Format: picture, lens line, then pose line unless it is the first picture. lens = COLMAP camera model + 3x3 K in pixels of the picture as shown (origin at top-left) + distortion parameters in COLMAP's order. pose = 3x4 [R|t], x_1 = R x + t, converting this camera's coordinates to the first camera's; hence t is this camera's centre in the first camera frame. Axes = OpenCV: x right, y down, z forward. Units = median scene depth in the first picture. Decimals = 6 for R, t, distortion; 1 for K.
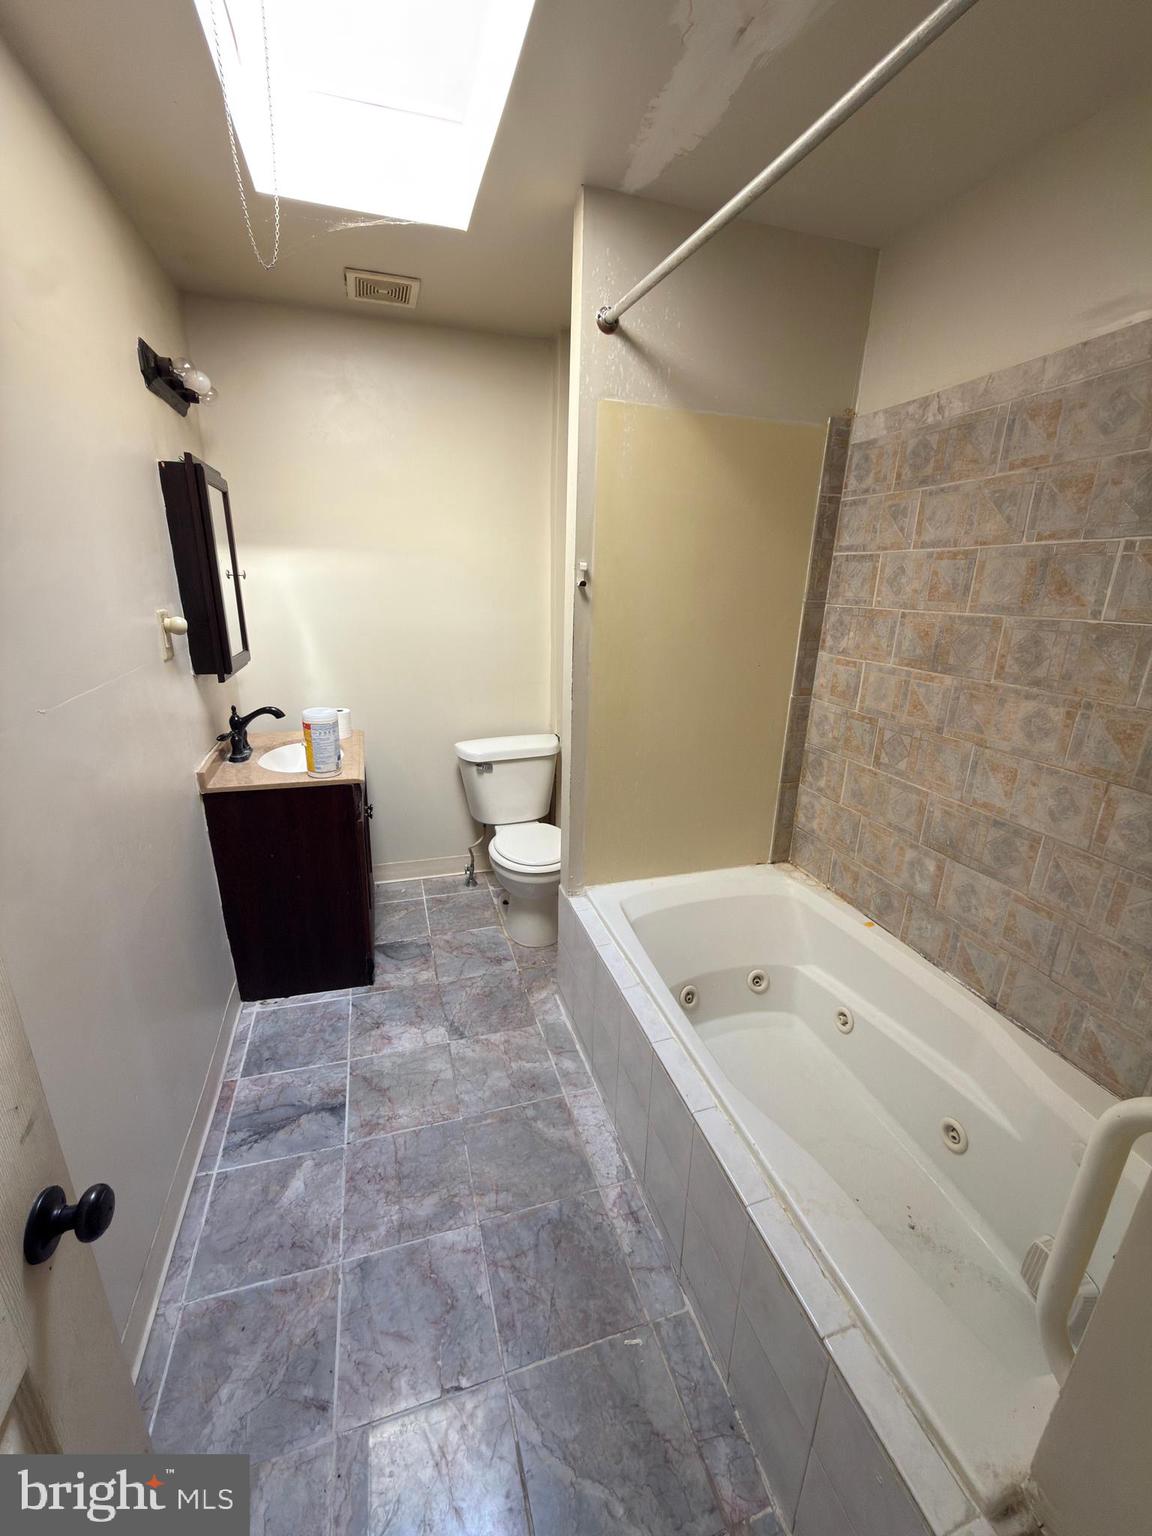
lens RADIAL K [[611.6, 0, 580.7], [0, 611.6, 767.7], [0, 0, 1]] dist [-0.000491, -0.000248]
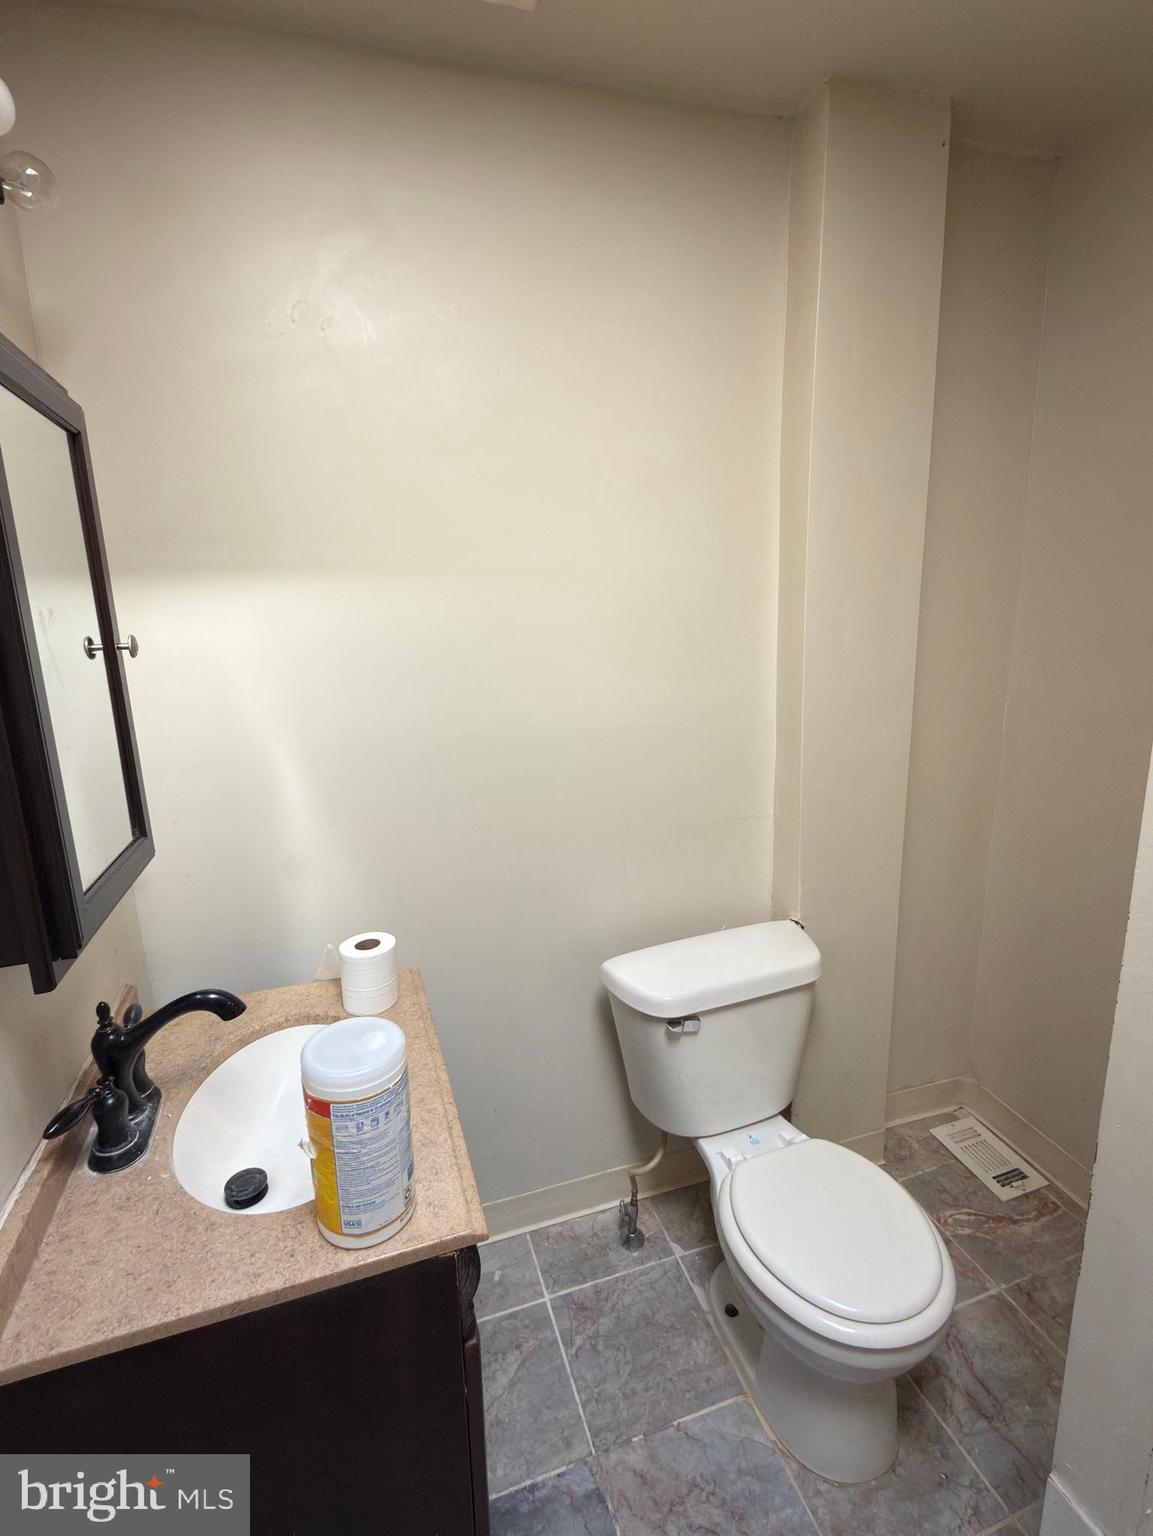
lens RADIAL K [[726.5, 0, 579.6], [0, 726.5, 764.1], [0, 0, 1]] dist [0.000534, -0.000083]
pose [[0.998074, -0.061780, -0.005595, -0.240268], [0.060944, 0.993384, -0.097331, -0.158735], [0.011571, 0.096803, 0.995236, 0.490096]]
